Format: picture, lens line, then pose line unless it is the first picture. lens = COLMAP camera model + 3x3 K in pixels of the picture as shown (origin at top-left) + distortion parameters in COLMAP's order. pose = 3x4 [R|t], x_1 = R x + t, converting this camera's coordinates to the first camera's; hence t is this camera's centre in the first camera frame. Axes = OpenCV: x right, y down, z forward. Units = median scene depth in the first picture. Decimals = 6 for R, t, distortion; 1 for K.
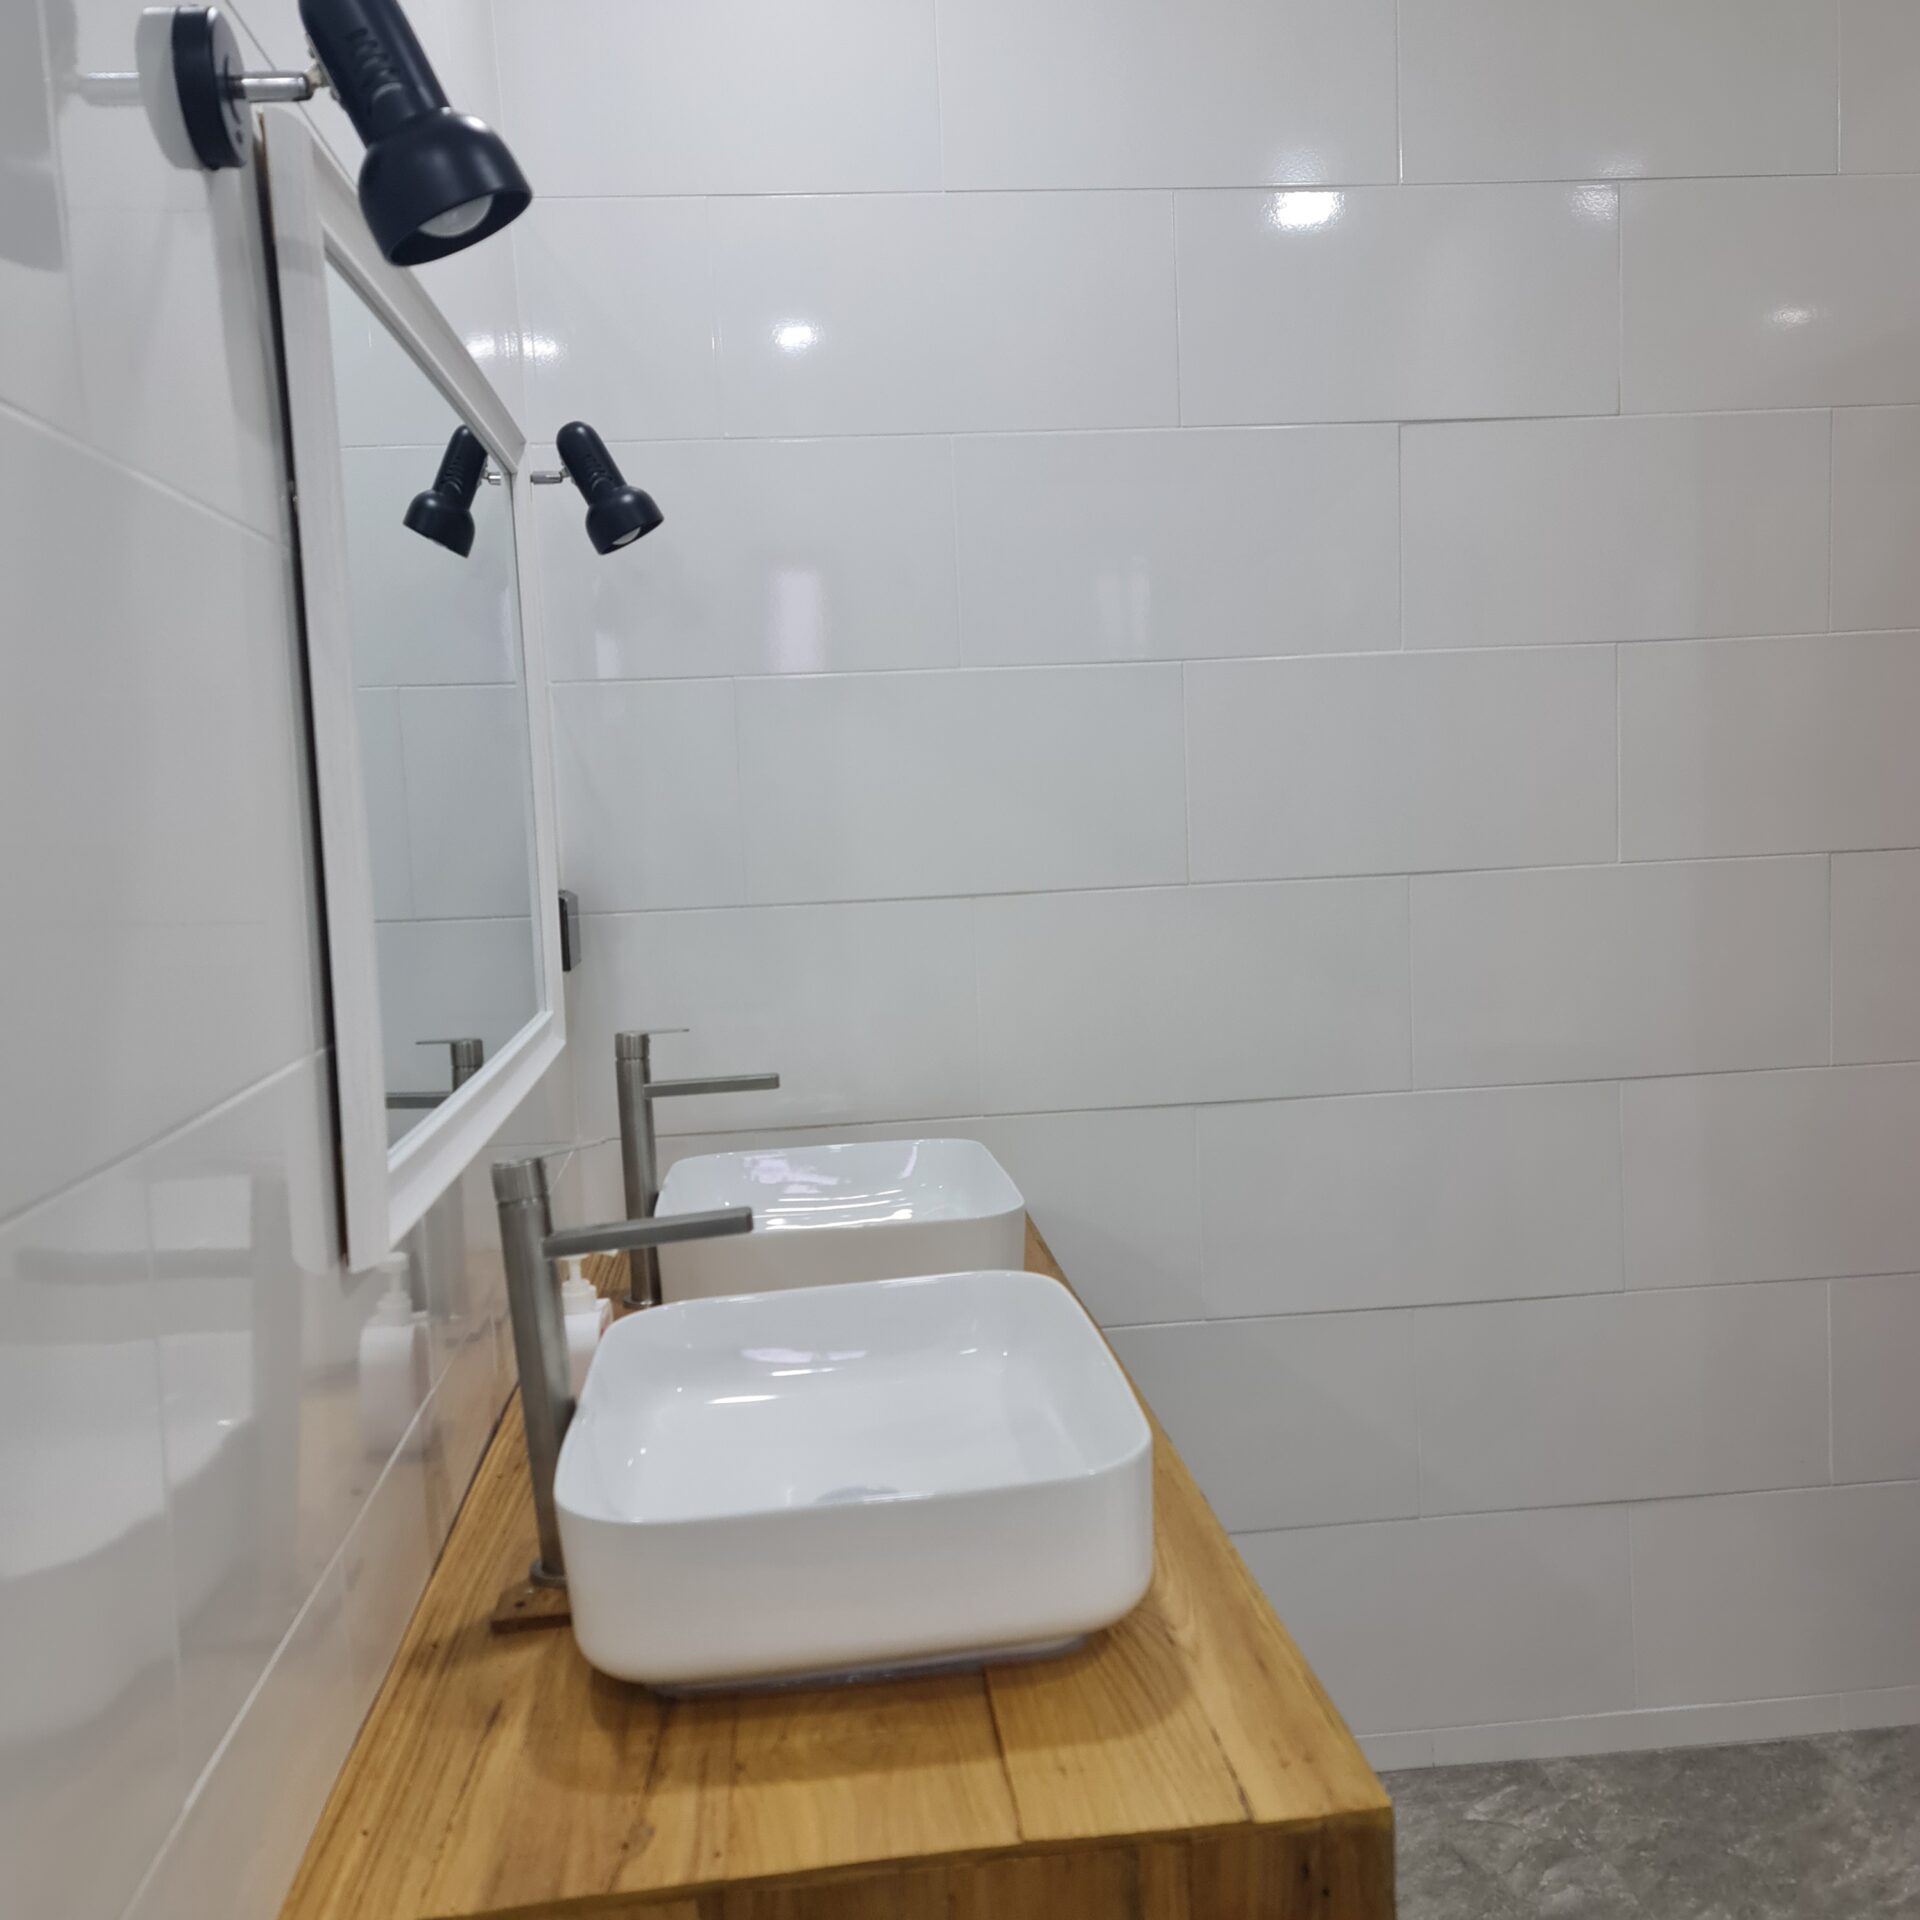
lens RADIAL K [[1877.1, 0, 950.9], [0, 1877.1, 964.9], [0, 0, 1]] dist [0.070046, -0.013502]
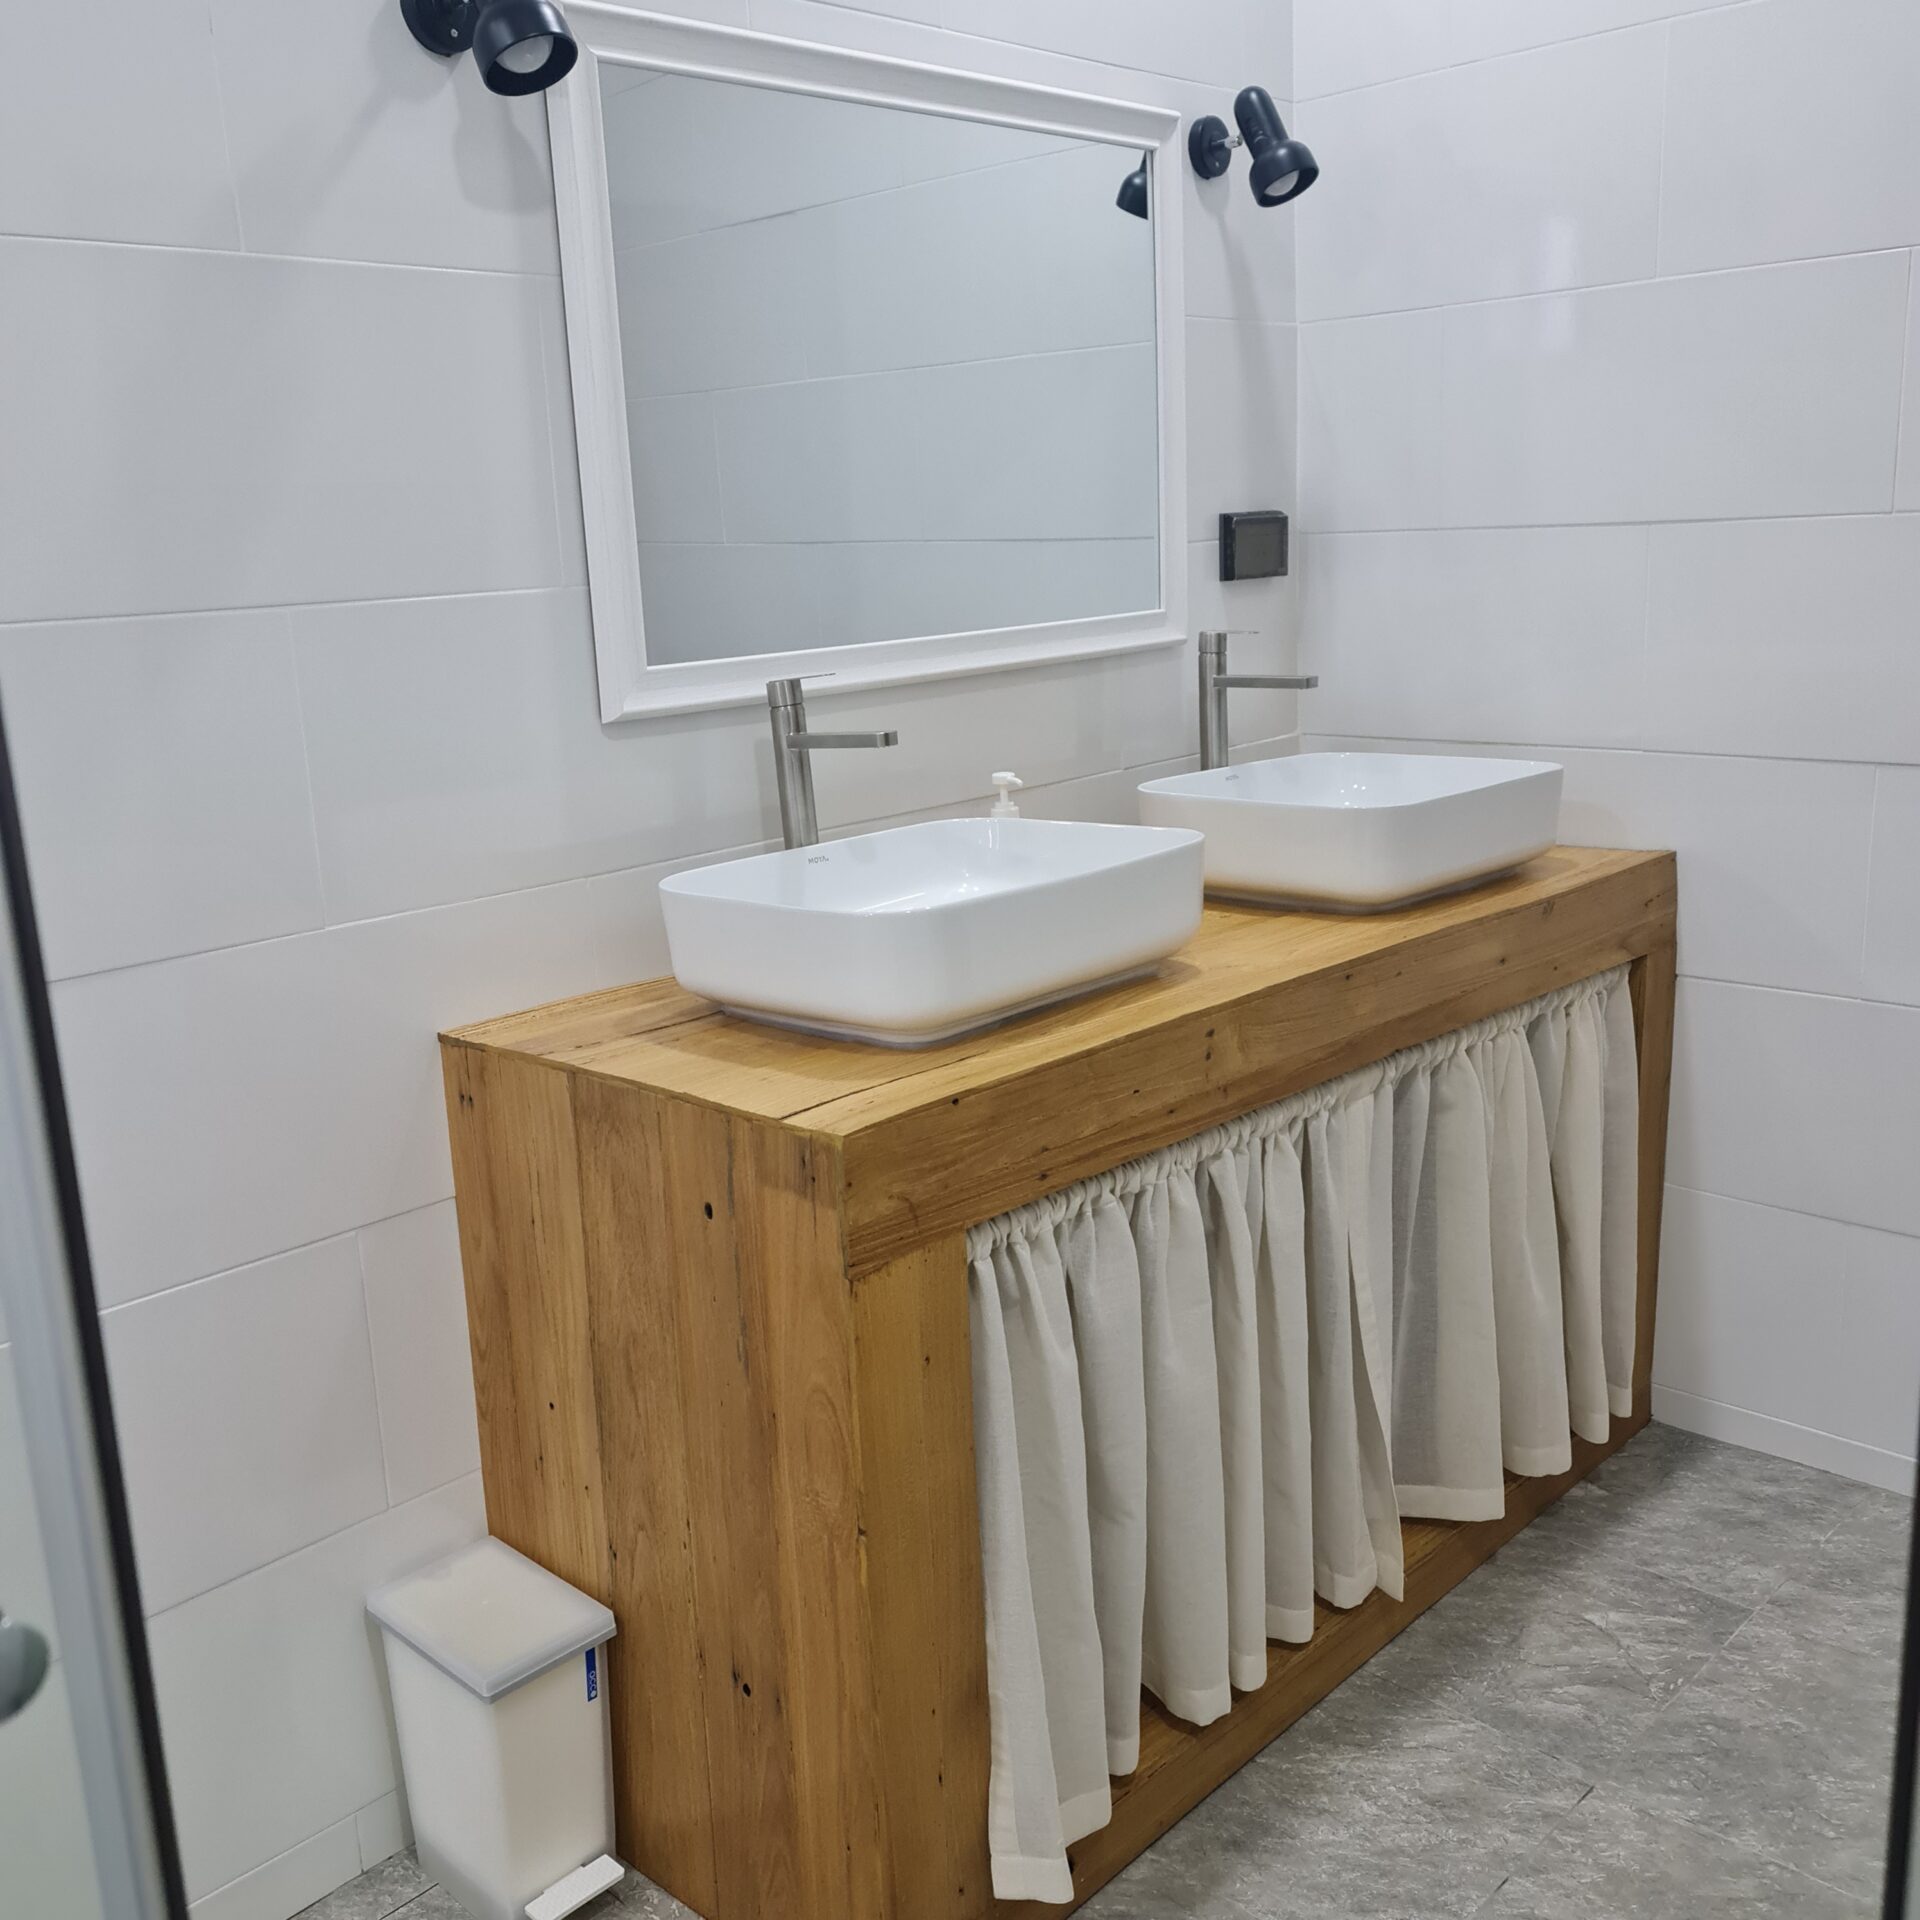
lens RADIAL K [[1877.1, 0, 950.9], [0, 1877.1, 964.9], [0, 0, 1]] dist [0.070046, -0.013502]
pose [[0.650800, 0.192312, -0.734490, 0.652555], [-0.055608, 0.976865, 0.206501, 0.004765], [0.757210, -0.093547, 0.646438, 0.070525]]
